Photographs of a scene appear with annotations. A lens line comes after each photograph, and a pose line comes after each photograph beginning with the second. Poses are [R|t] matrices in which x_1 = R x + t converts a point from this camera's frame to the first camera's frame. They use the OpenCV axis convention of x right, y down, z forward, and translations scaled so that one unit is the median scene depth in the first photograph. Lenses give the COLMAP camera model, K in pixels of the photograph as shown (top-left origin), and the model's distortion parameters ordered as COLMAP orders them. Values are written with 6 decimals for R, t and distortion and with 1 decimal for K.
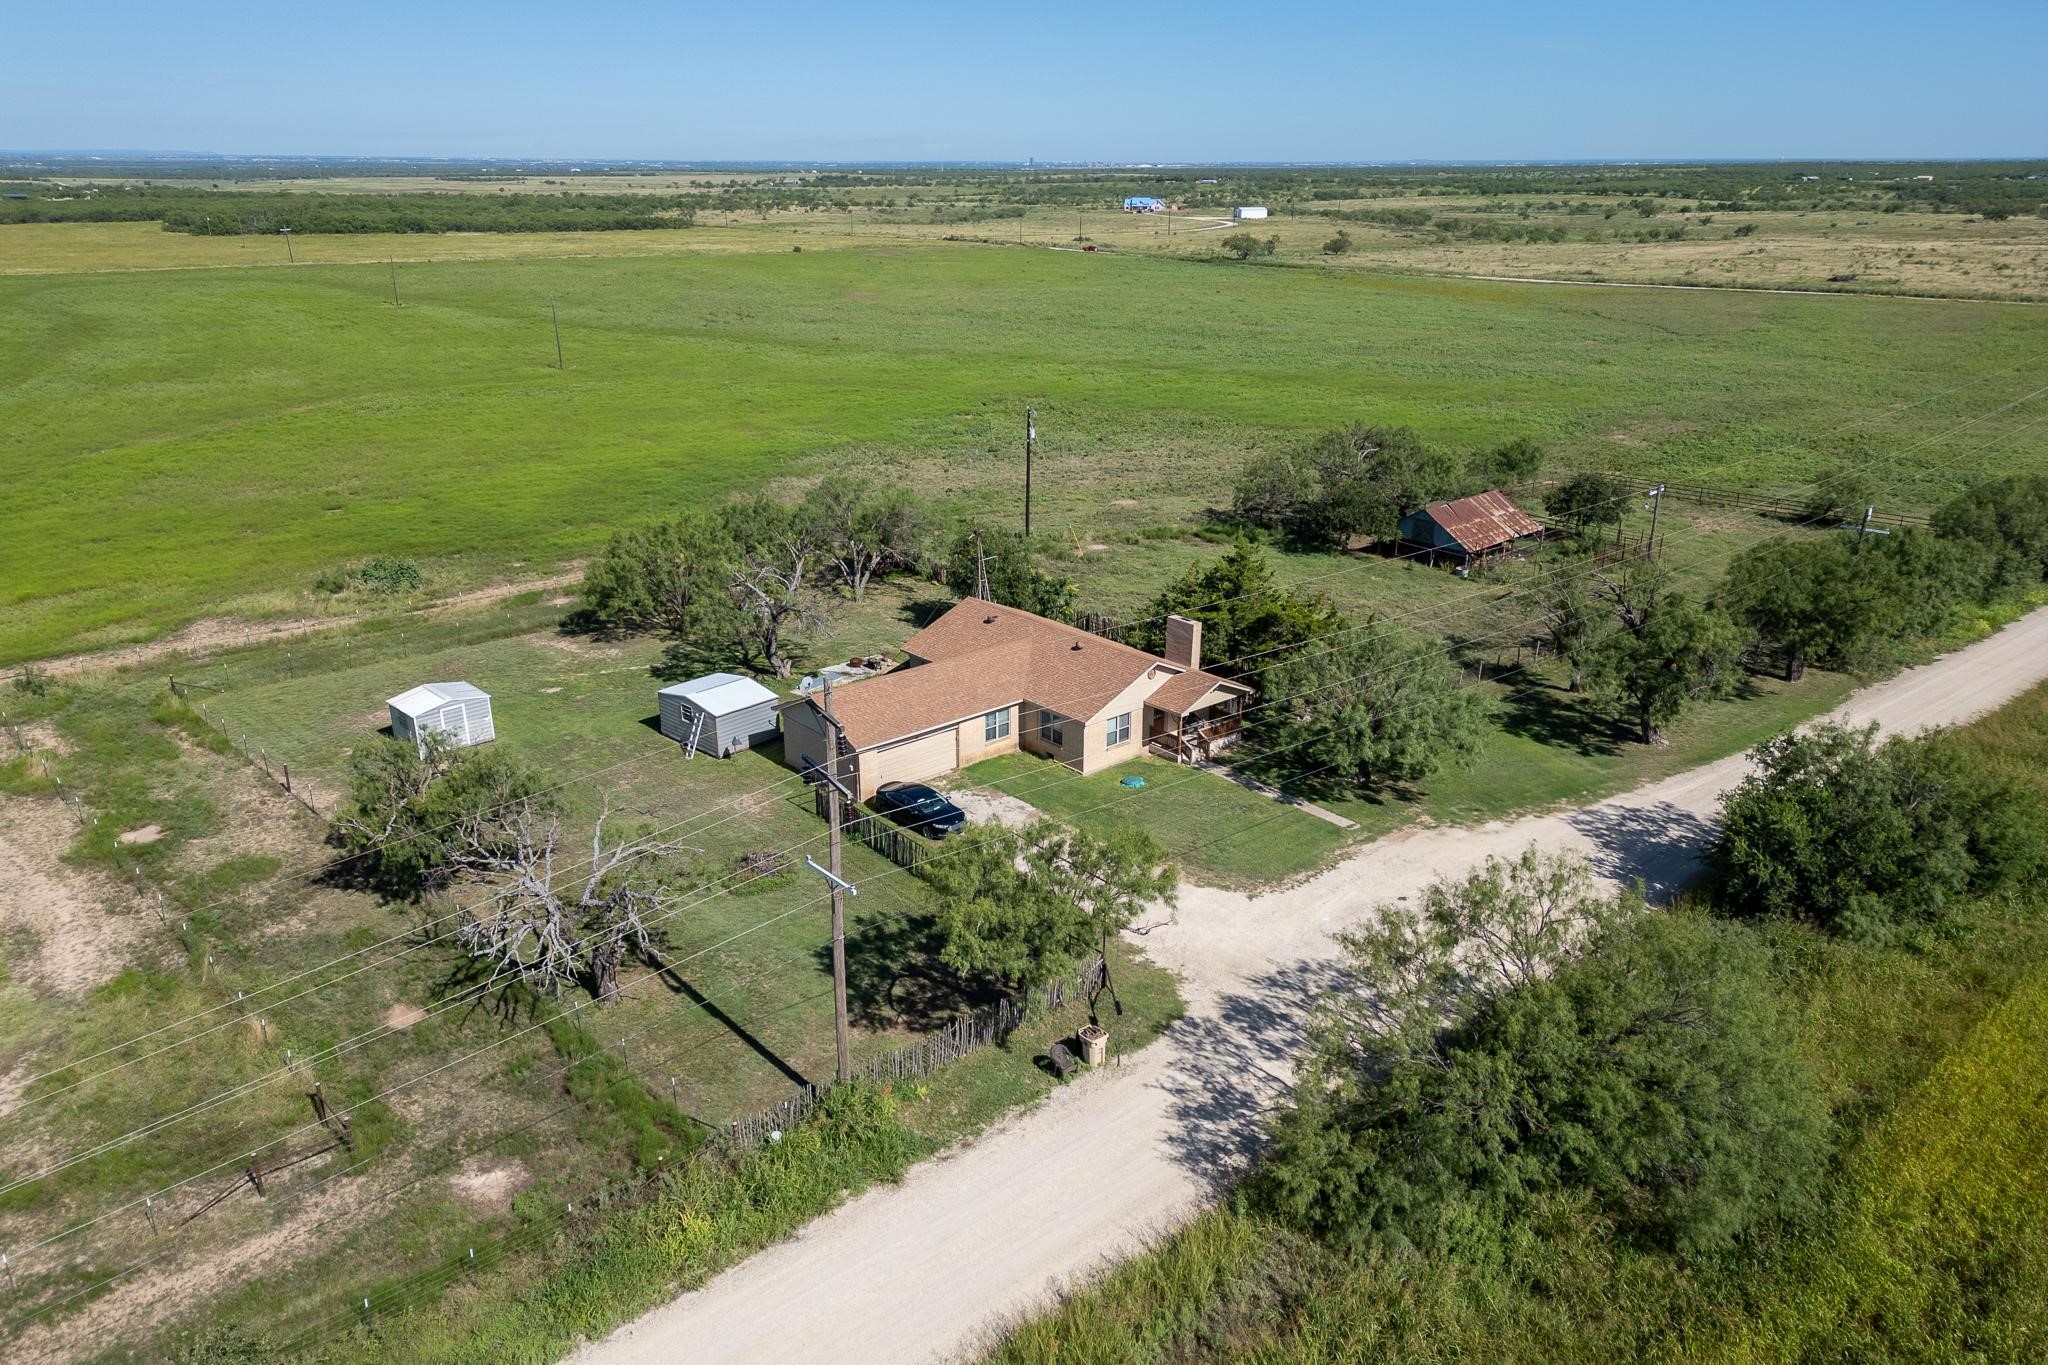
lens RADIAL K [[1424.2, 0, 1014.7], [0, 1424.2, 674.1], [0, 0, 1]] dist [0.074717, -0.071245]
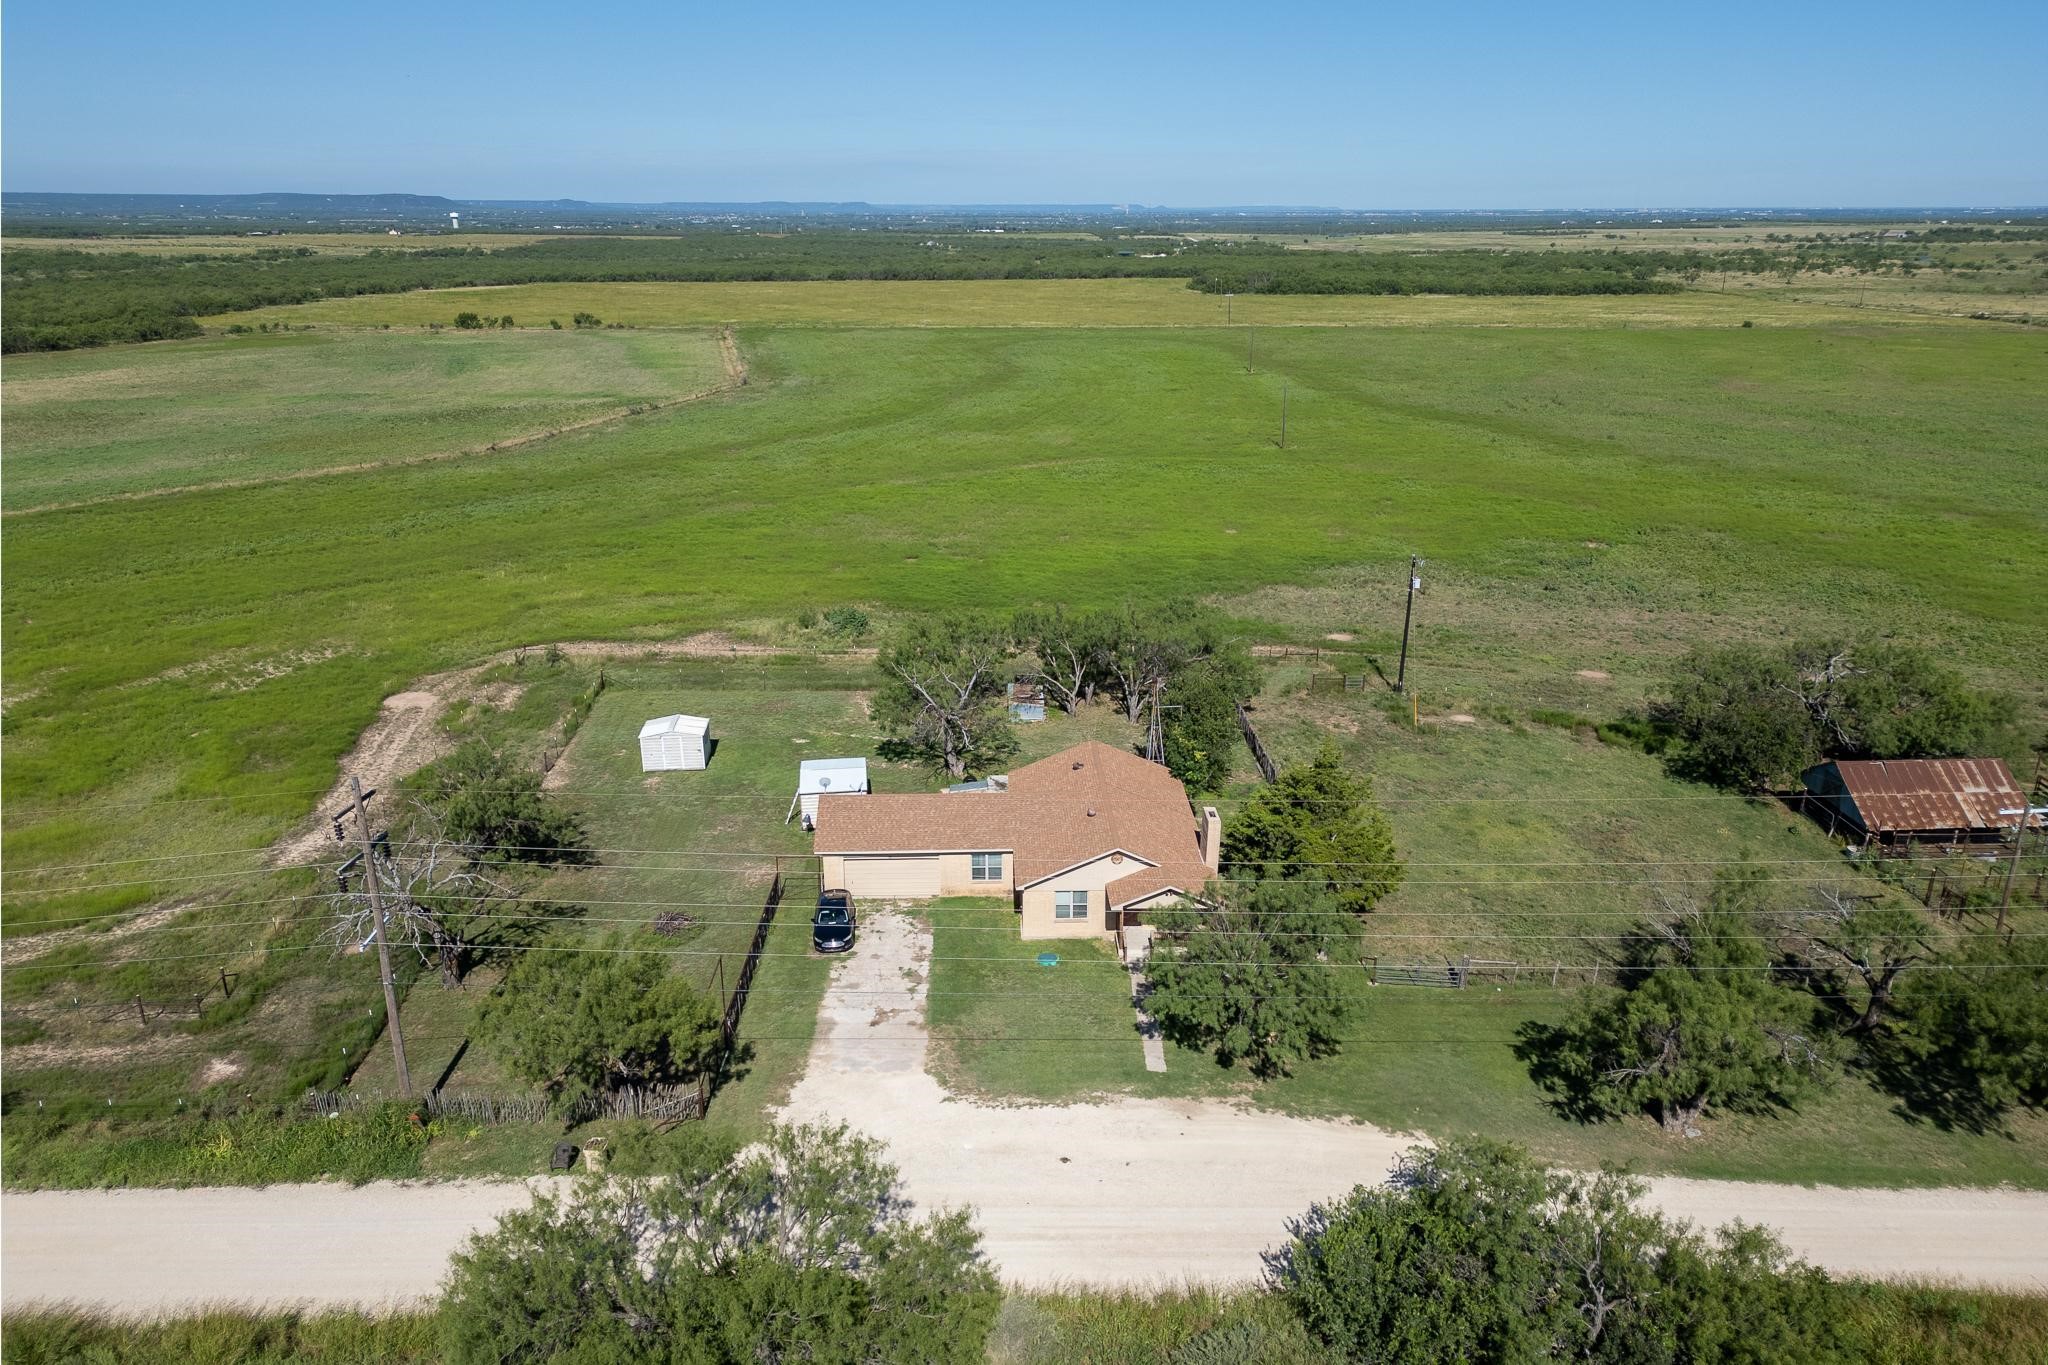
lens RADIAL K [[1424.2, 0, 1019.7], [0, 1424.2, 713.9], [0, 0, 1]] dist [0.074717, -0.071245]
pose [[0.778162, 0.207931, -0.592645, 0.589277], [-0.212249, 0.975154, 0.063446, -0.141821], [0.591113, 0.076417, 0.802961, 0.172920]]
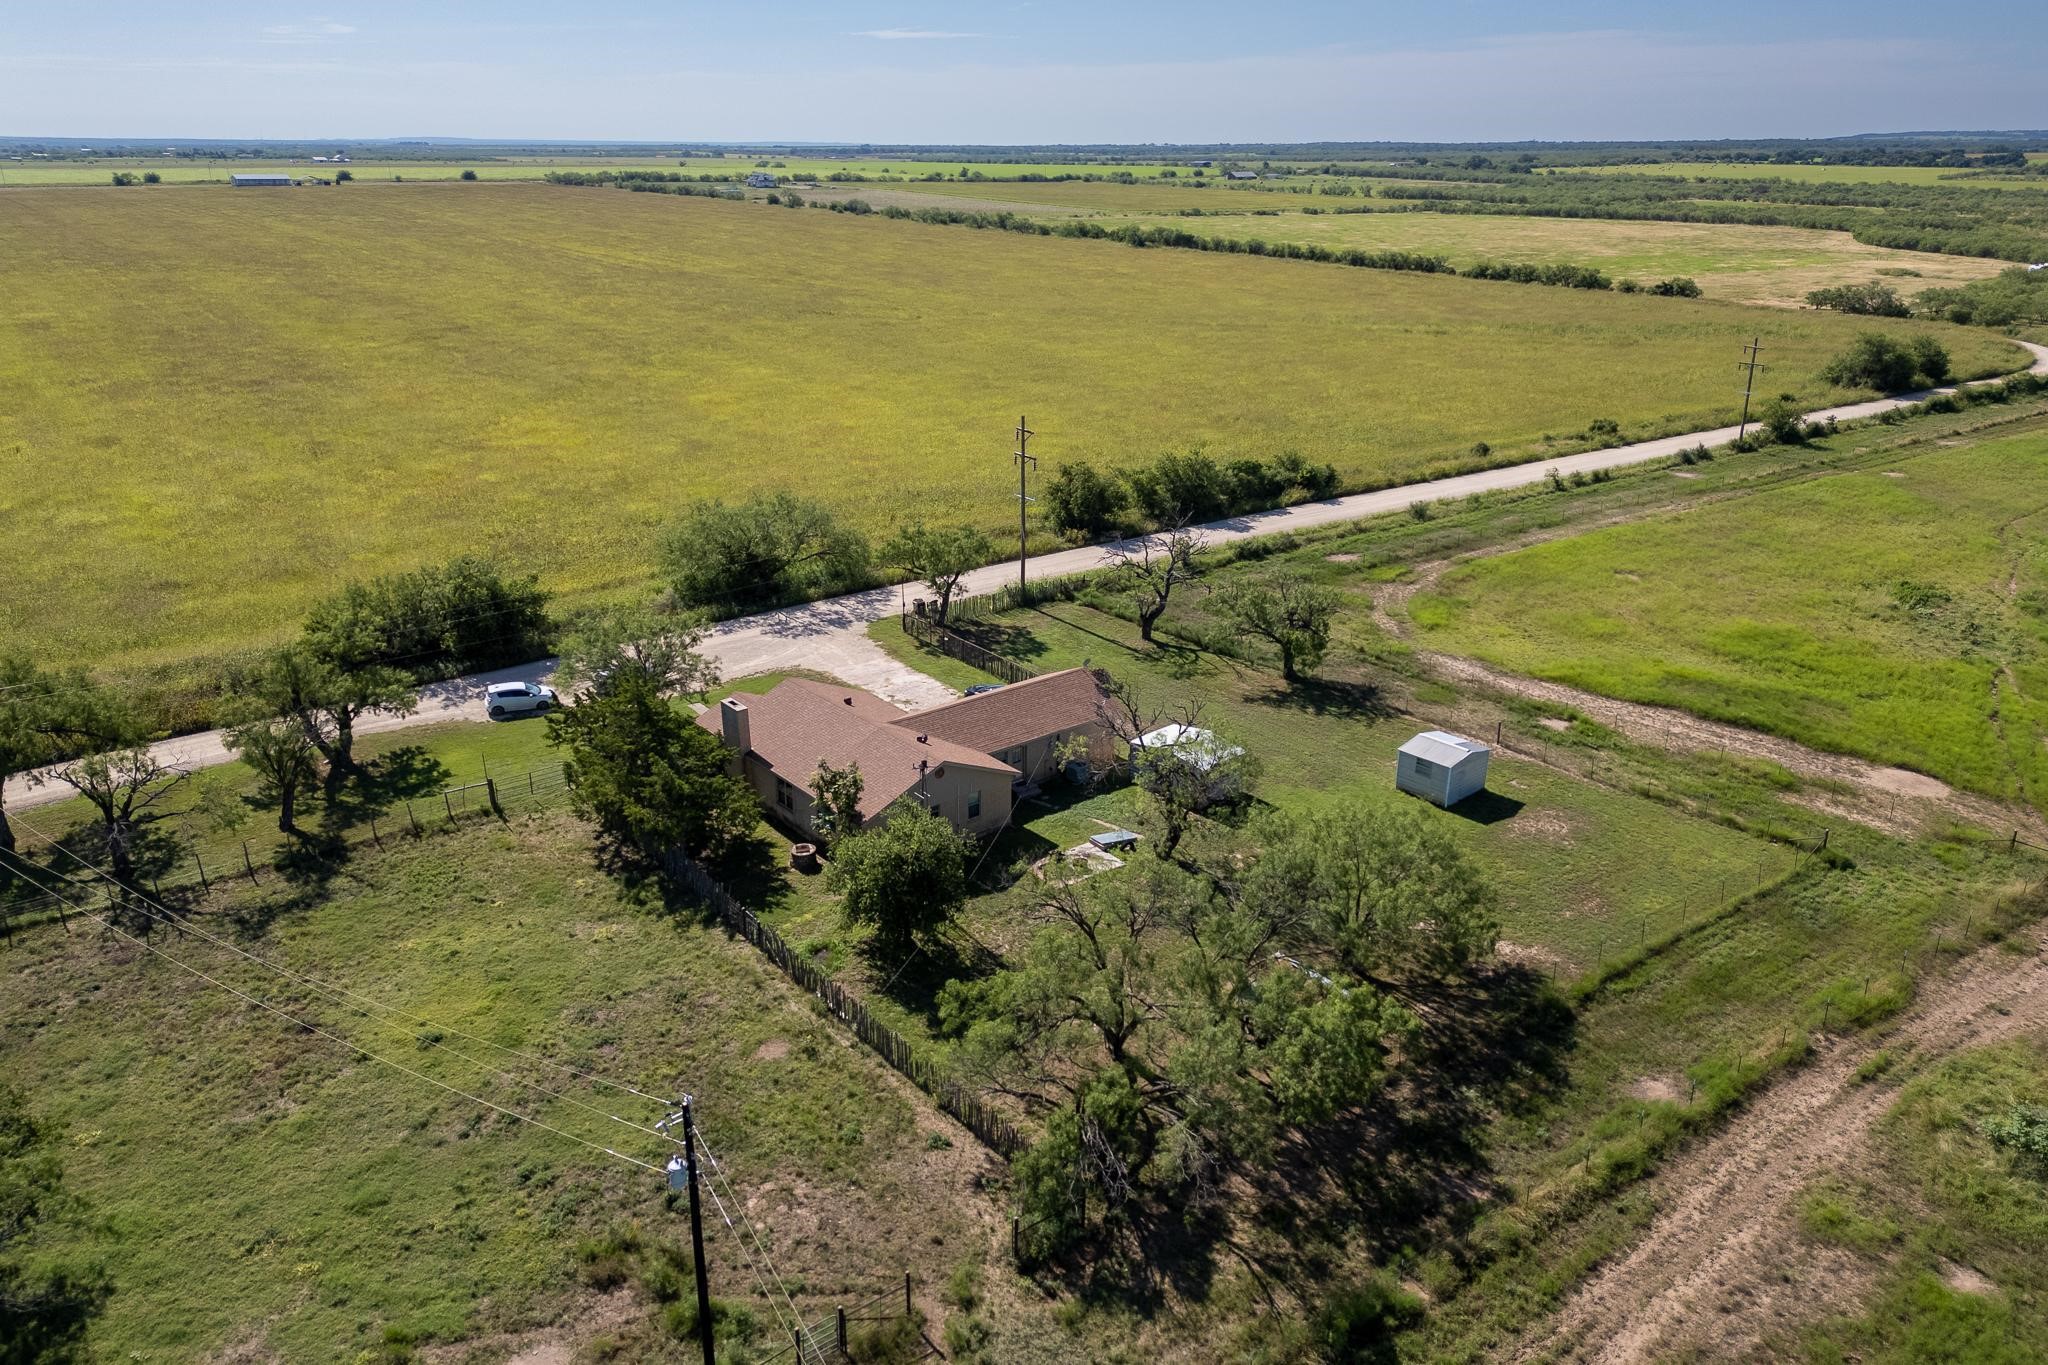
lens RADIAL K [[1424.2, 0, 1030.0], [0, 1424.2, 674.5], [0, 0, 1]] dist [0.074717, -0.071245]
pose [[-0.999595, -0.012683, 0.025485, -0.119944], [0.006681, 0.765729, 0.643128, -0.730183], [-0.027672, 0.643038, -0.765334, 1.828303]]
